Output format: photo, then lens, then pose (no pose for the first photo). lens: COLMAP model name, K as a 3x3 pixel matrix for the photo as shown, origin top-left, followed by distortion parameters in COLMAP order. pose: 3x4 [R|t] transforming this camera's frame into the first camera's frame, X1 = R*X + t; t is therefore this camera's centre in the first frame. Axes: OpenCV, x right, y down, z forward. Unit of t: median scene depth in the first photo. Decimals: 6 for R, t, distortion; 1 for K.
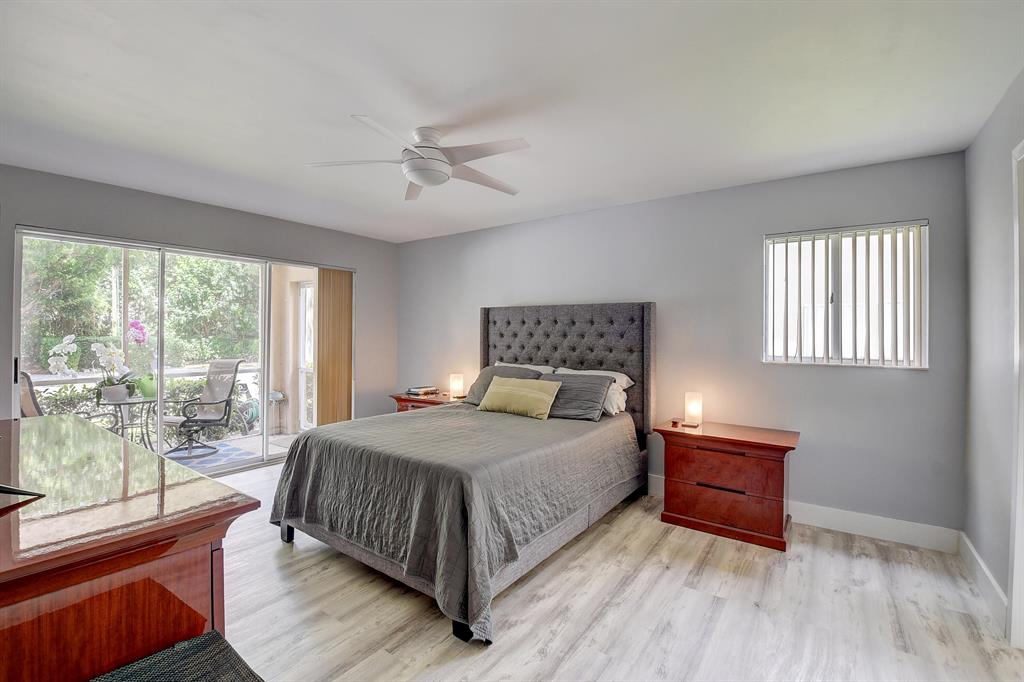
lens RADIAL K [[451.7, 0, 506.8], [0, 451.7, 328.0], [0, 0, 1]] dist [0.009964, -0.024470]
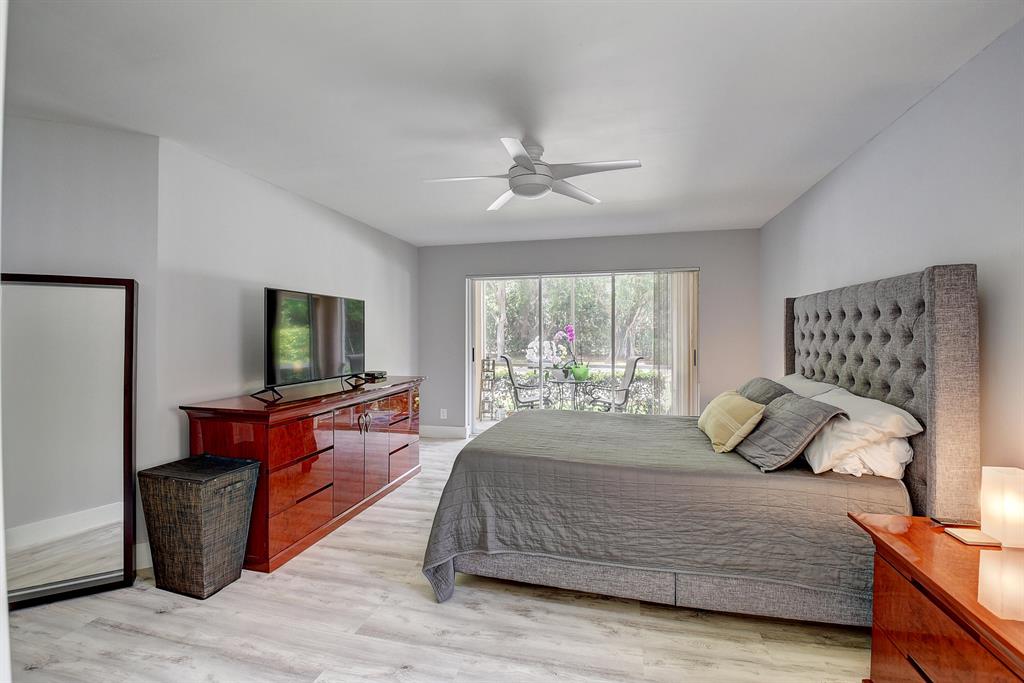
lens RADIAL K [[451.7, 0, 506.8], [0, 451.7, 328.5], [0, 0, 1]] dist [0.009964, -0.024470]
pose [[0.369604, -0.014981, -0.929069, 0.701974], [0.012606, 0.999859, -0.011107, 0.009657], [0.929104, -0.007607, 0.369740, 0.464044]]
